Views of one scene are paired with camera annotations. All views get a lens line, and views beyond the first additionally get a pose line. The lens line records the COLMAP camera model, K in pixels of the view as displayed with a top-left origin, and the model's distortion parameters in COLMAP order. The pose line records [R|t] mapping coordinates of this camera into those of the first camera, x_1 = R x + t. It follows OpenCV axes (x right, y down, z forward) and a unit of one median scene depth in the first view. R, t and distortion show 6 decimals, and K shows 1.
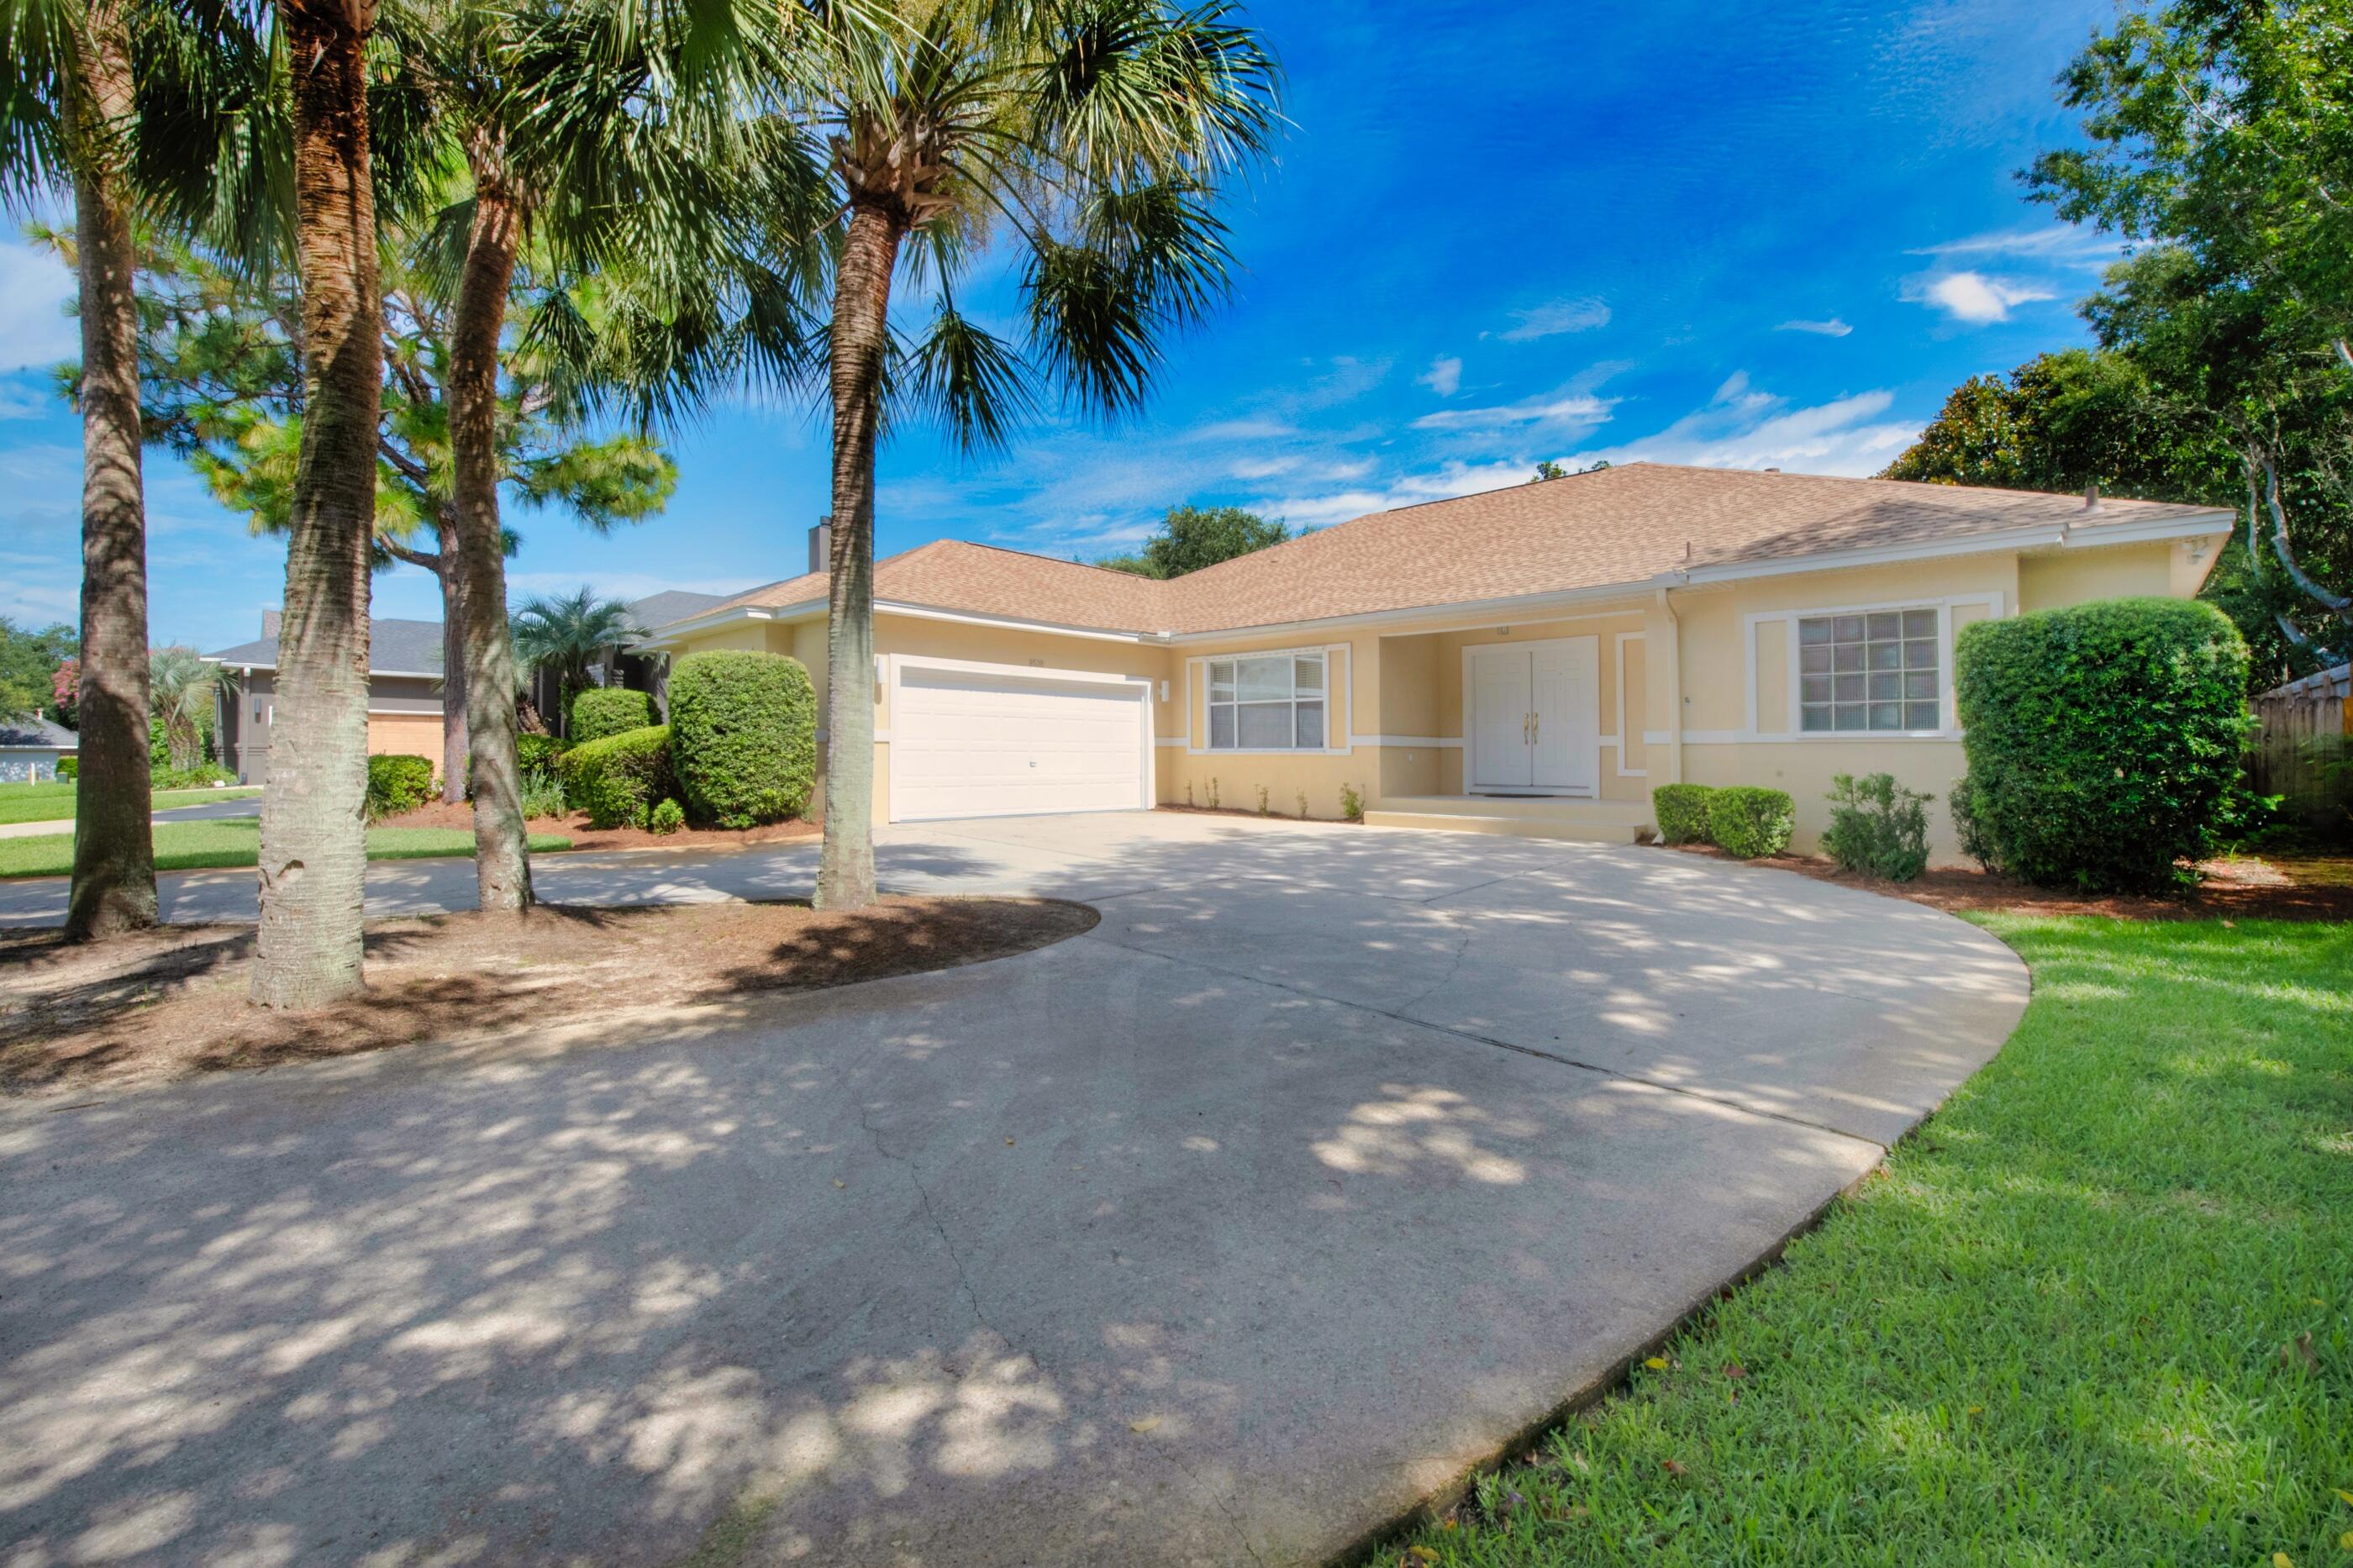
lens RADIAL K [[965.3, 0, 1177.0], [0, 965.3, 744.7], [0, 0, 1]] dist [-0.005594, -0.000886]
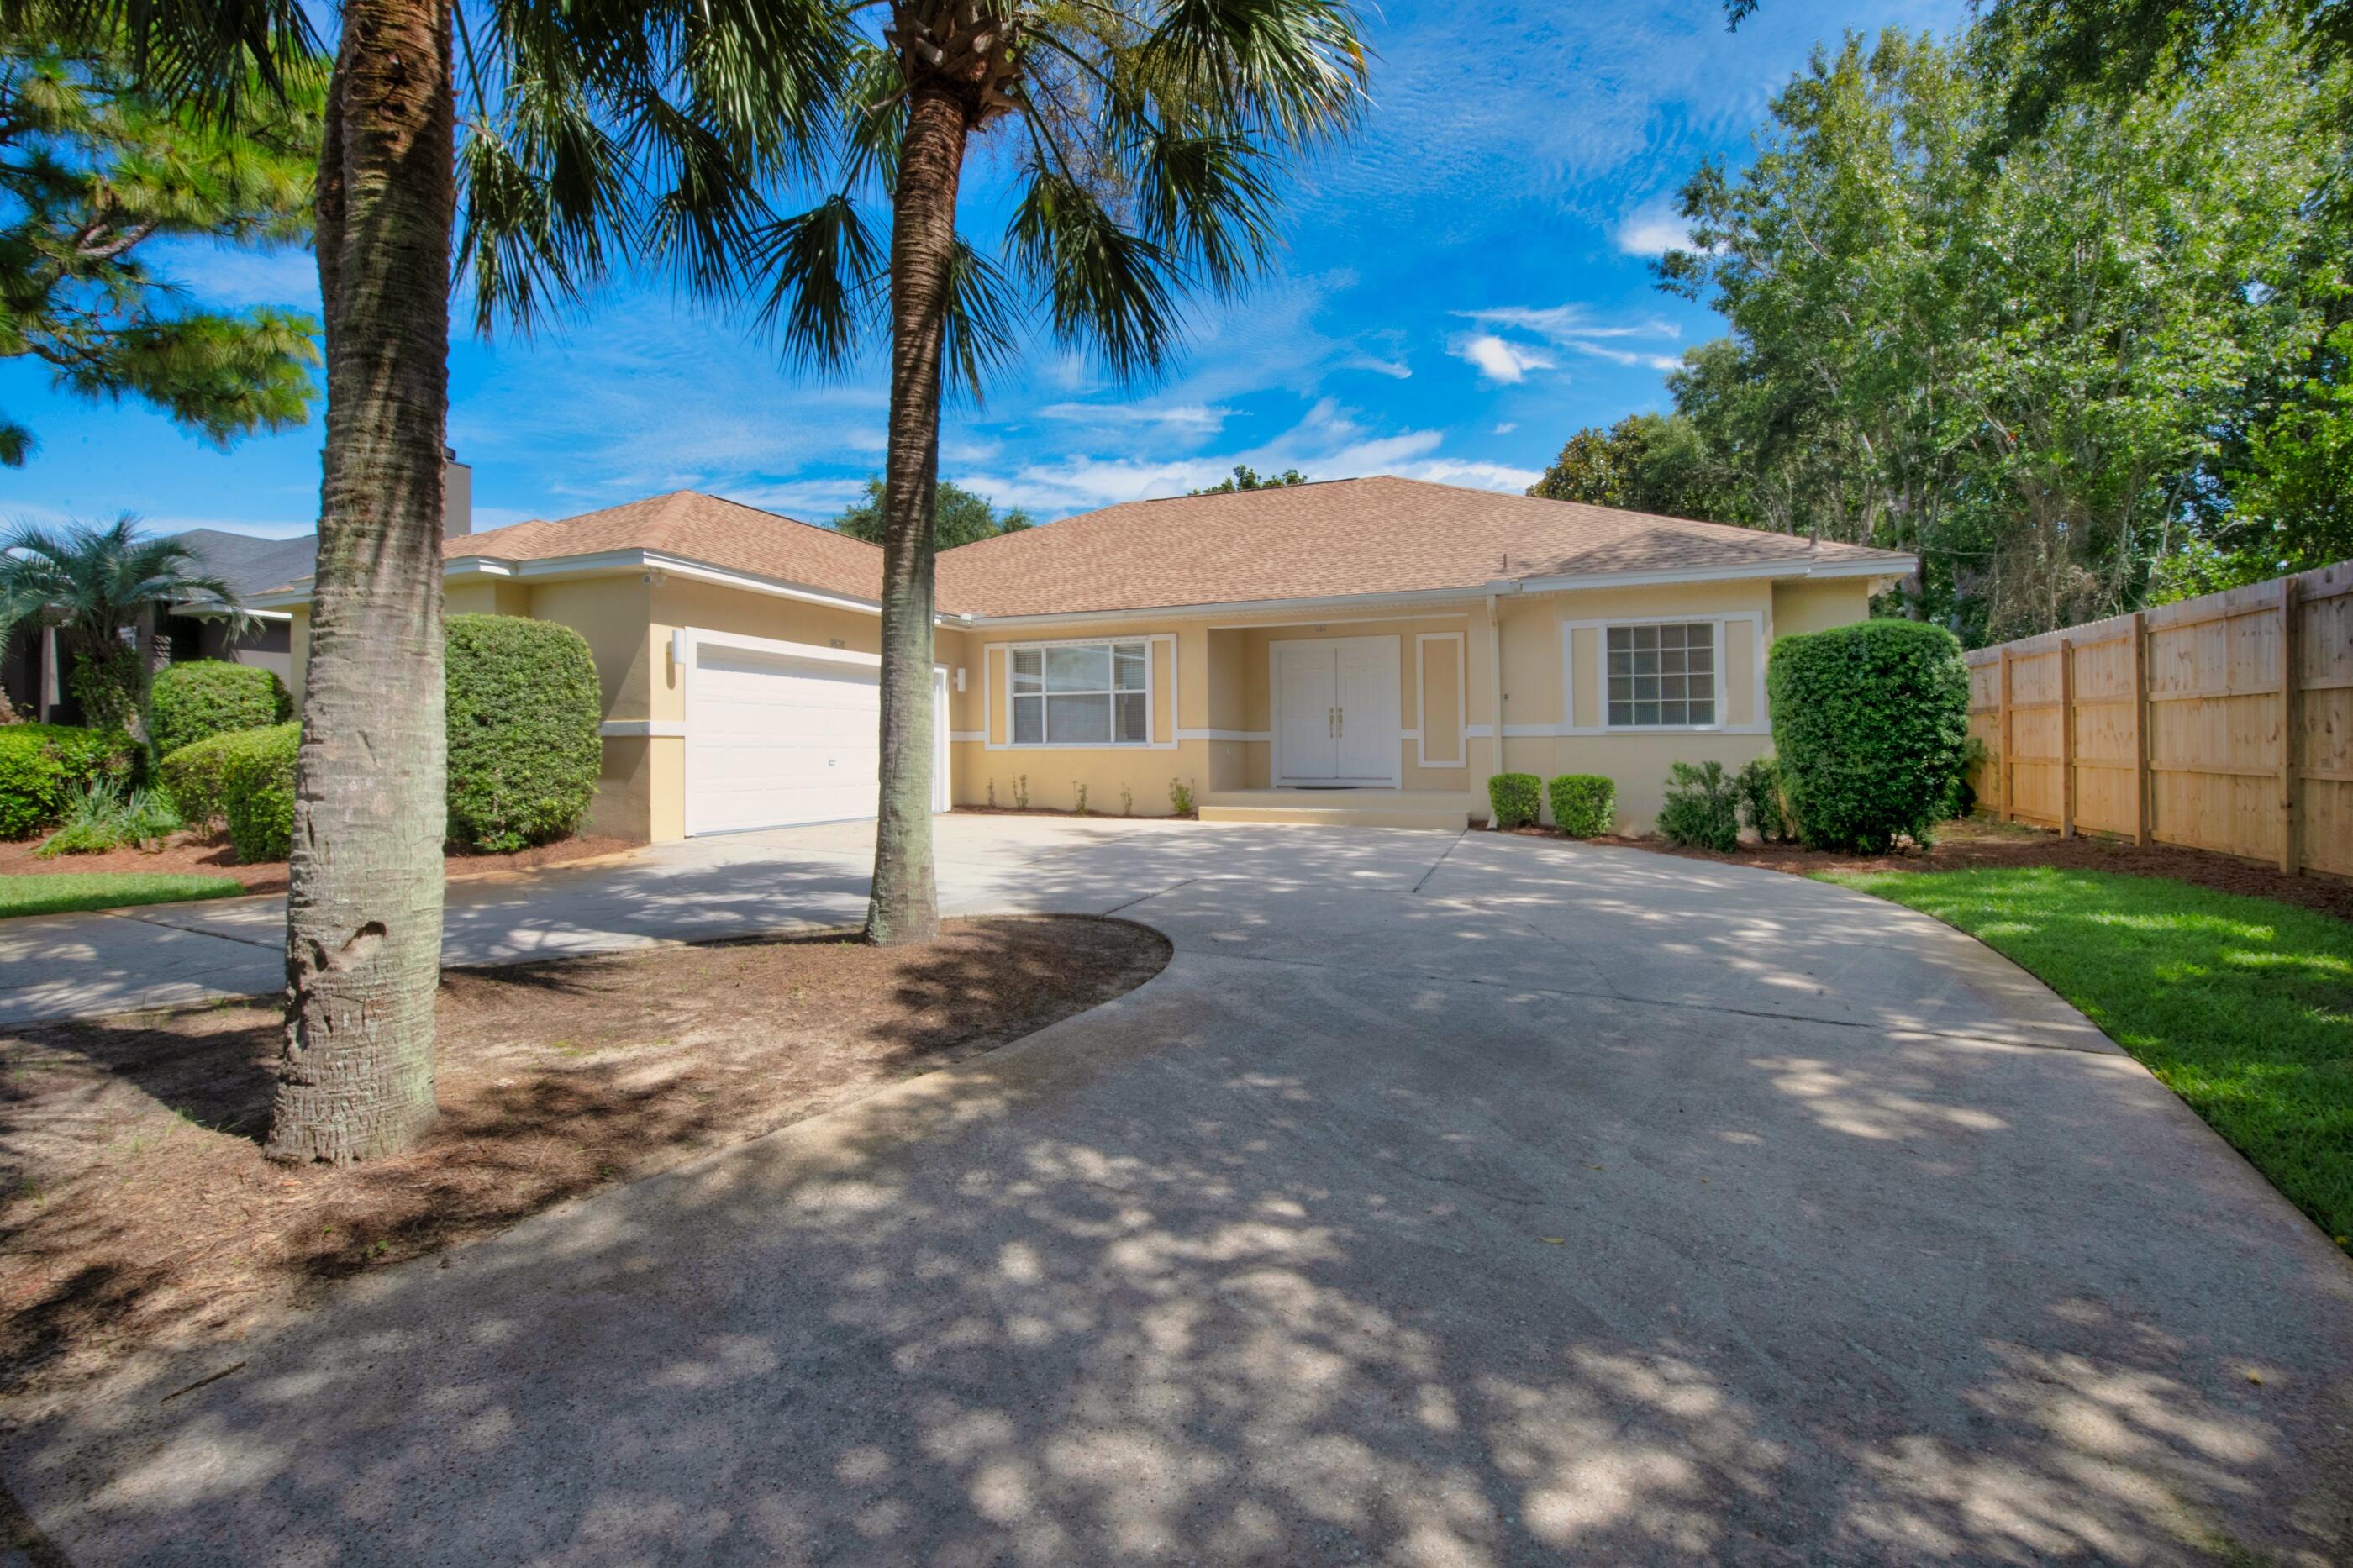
lens RADIAL K [[1016.5, 0, 1186.4], [0, 1016.5, 723.1], [0, 0, 1]] dist [-0.001555, -0.005506]
pose [[0.927851, 0.002750, 0.372940, -0.383336], [0.003261, 0.999875, -0.015487, 0.000841], [-0.372936, 0.015585, 0.927726, 0.101536]]
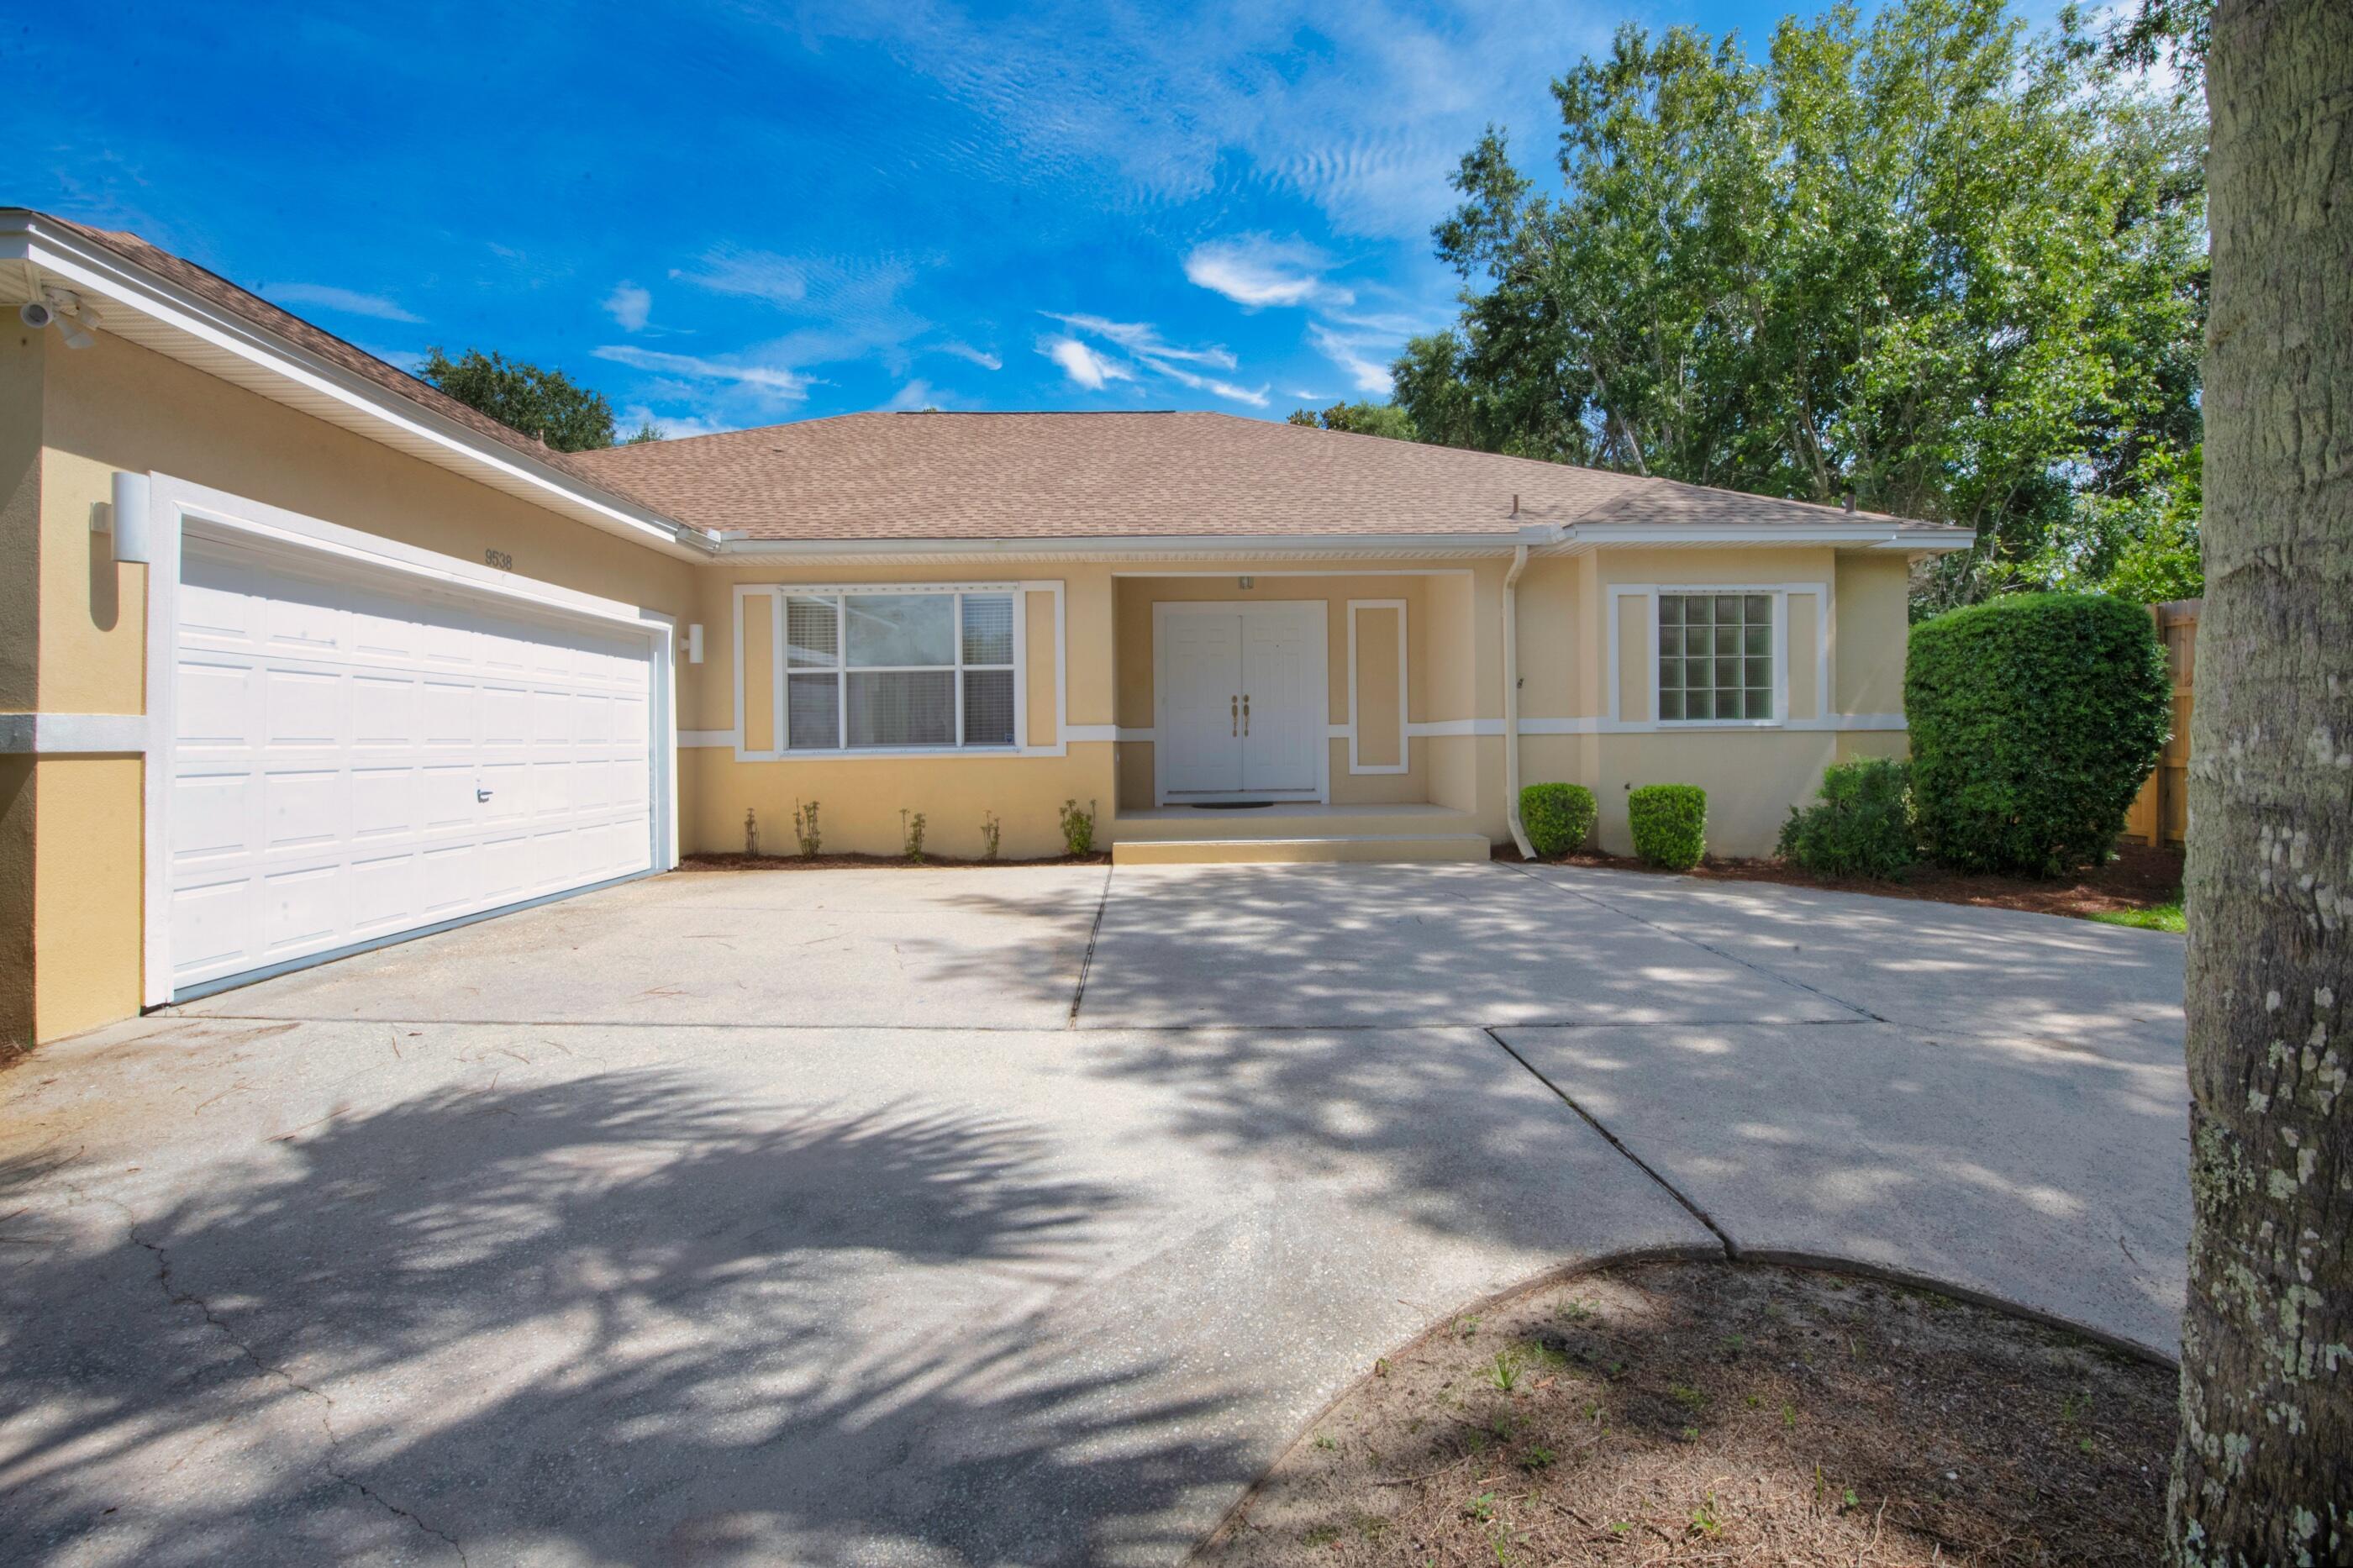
lens RADIAL K [[1023.4, 0, 1185.6], [0, 1023.4, 725.1], [0, 0, 1]] dist [-0.033953, -0.000246]
pose [[0.711861, -0.003784, 0.702310, -0.480337], [0.008040, 0.999964, -0.002762, -0.014622], [-0.702274, 0.007613, 0.711866, 0.922669]]
